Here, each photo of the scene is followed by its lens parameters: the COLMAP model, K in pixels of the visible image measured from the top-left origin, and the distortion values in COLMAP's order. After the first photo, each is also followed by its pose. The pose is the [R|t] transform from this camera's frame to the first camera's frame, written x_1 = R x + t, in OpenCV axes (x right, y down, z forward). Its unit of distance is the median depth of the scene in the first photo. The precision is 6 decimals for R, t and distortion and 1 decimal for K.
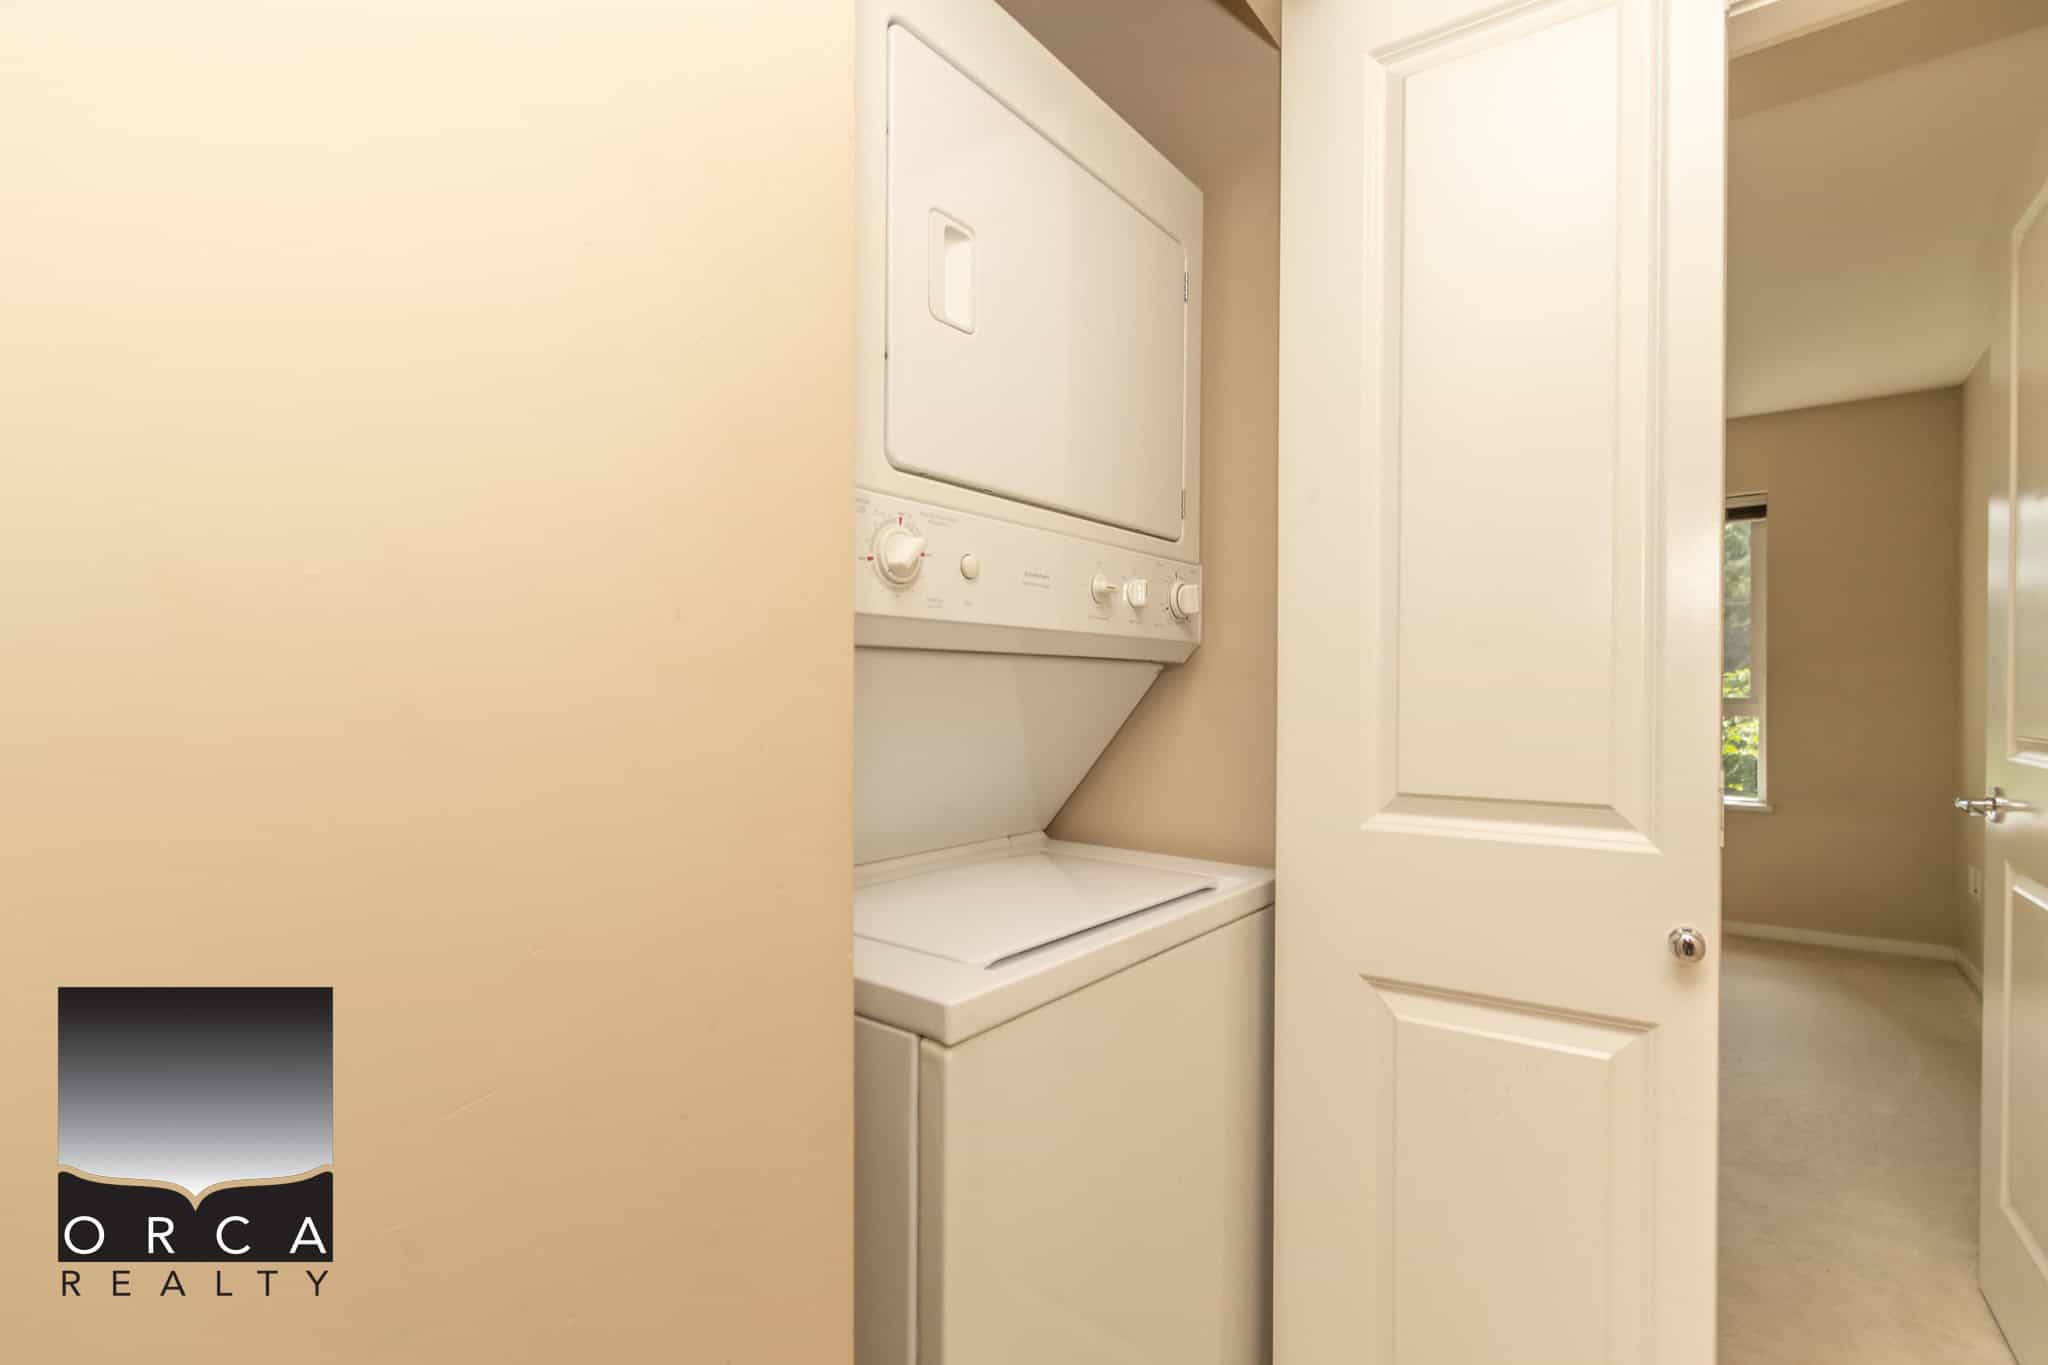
lens RADIAL K [[928.4, 0, 1047.9], [0, 928.4, 700.8], [0, 0, 1]] dist [0.001675, -0.001247]
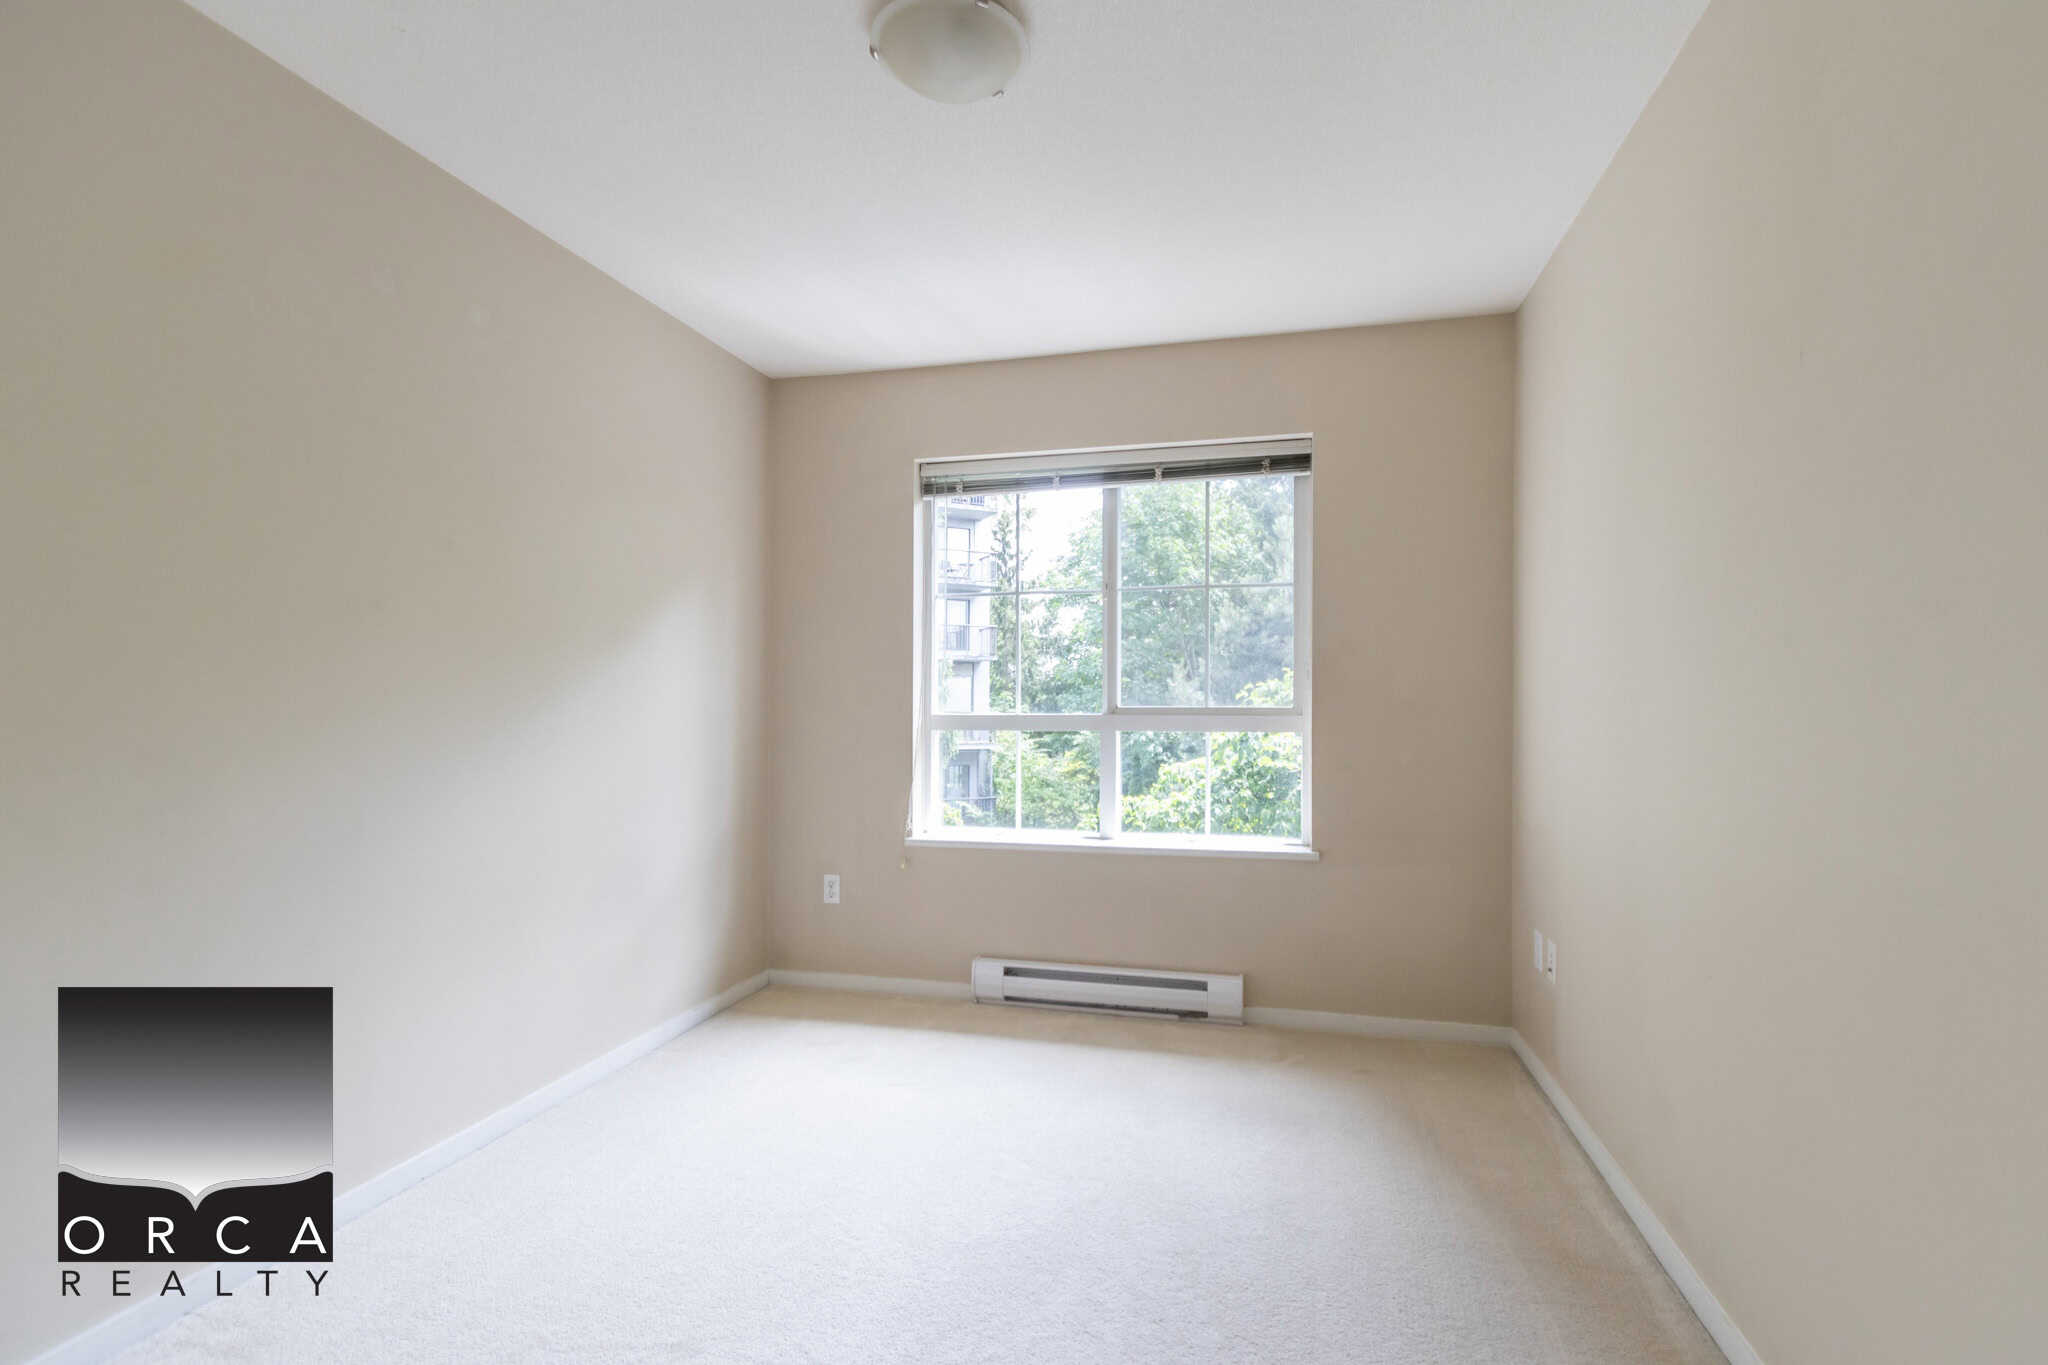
lens RADIAL K [[928.4, 0, 1047.9], [0, 928.4, 700.8], [0, 0, 1]] dist [0.001675, -0.001247]
pose [[0.917585, 0.002594, 0.397532, 0.274476], [0.000682, 0.999967, -0.008099, -0.004013], [-0.397540, 0.007703, 0.917553, 0.390193]]
